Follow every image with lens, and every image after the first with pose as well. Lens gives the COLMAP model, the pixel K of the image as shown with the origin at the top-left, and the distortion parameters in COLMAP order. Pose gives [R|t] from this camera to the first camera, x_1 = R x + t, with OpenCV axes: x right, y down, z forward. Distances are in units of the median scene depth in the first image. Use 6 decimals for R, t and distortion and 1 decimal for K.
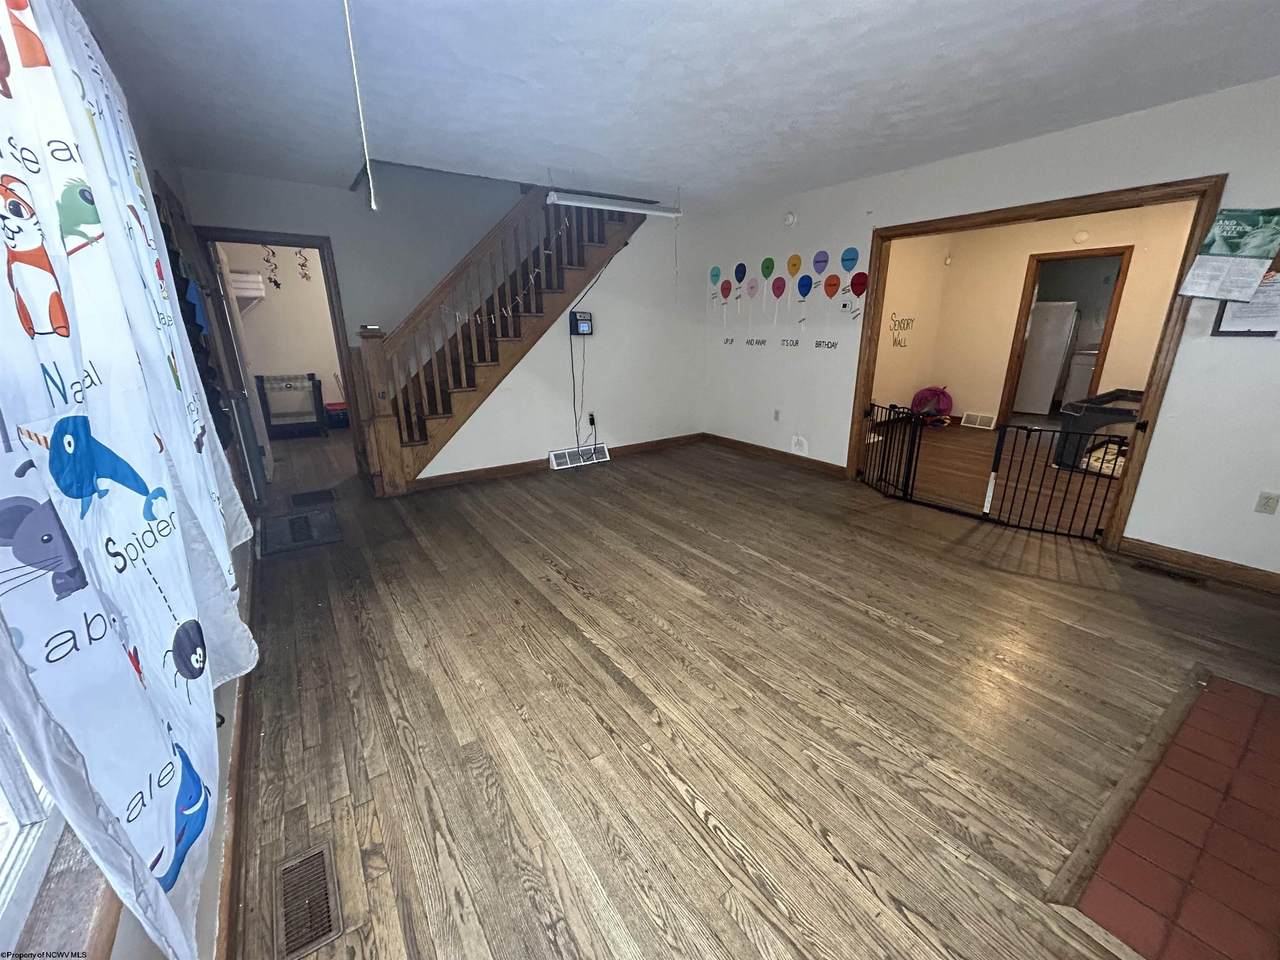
lens RADIAL K [[510.6, 0, 643.7], [0, 510.6, 480.9], [0, 0, 1]] dist [-0.002730, -0.000369]
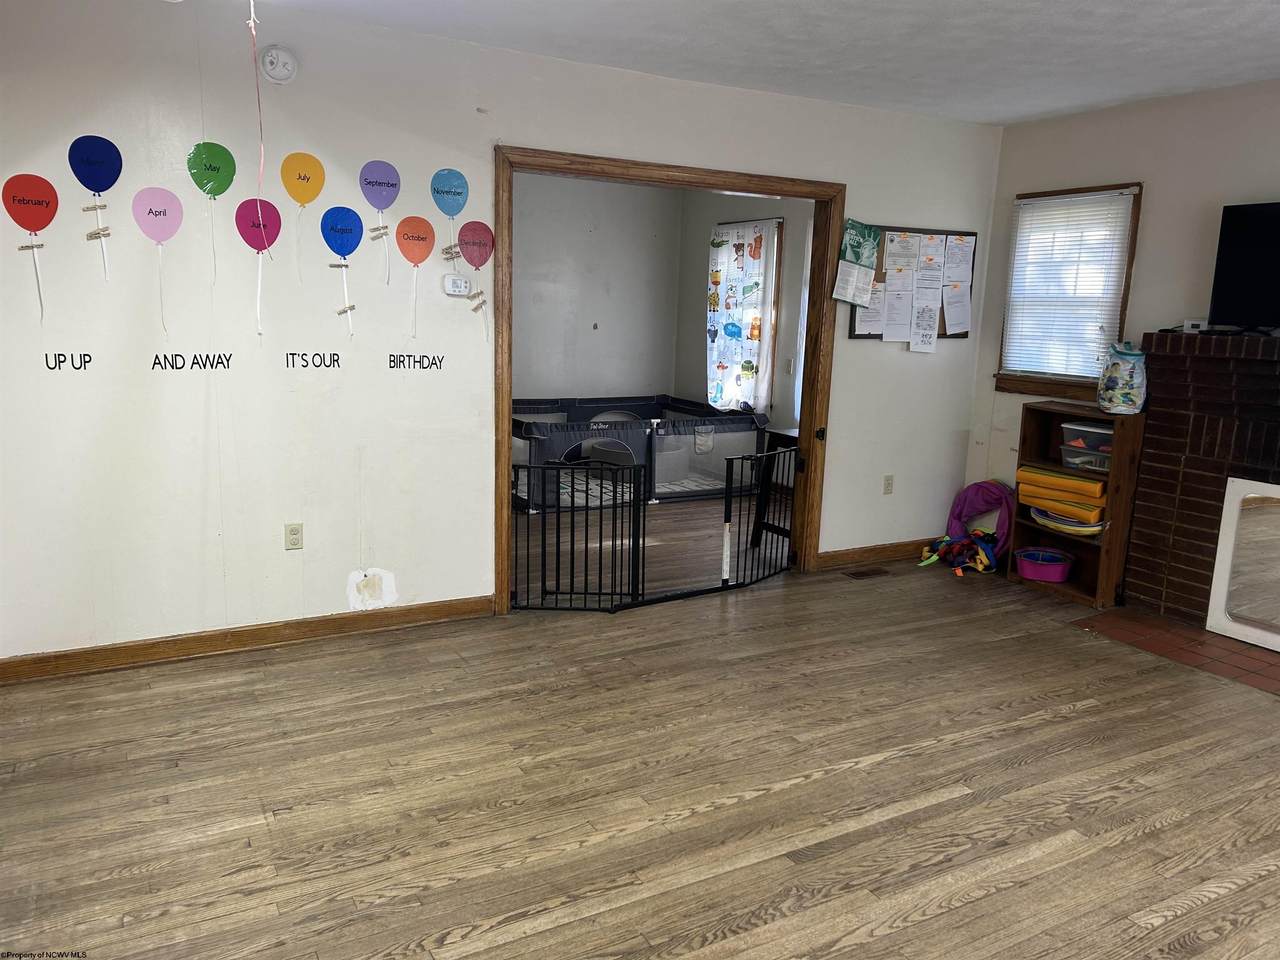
lens RADIAL K [[950.3, 0, 643.9], [0, 950.3, 485.1], [0, 0, 1]] dist [0.052053, -0.049862]
pose [[0.098936, -0.178523, 0.978949, -0.594014], [0.264454, 0.953116, 0.147086, -0.275602], [-0.959310, 0.244335, 0.141509, 0.835556]]
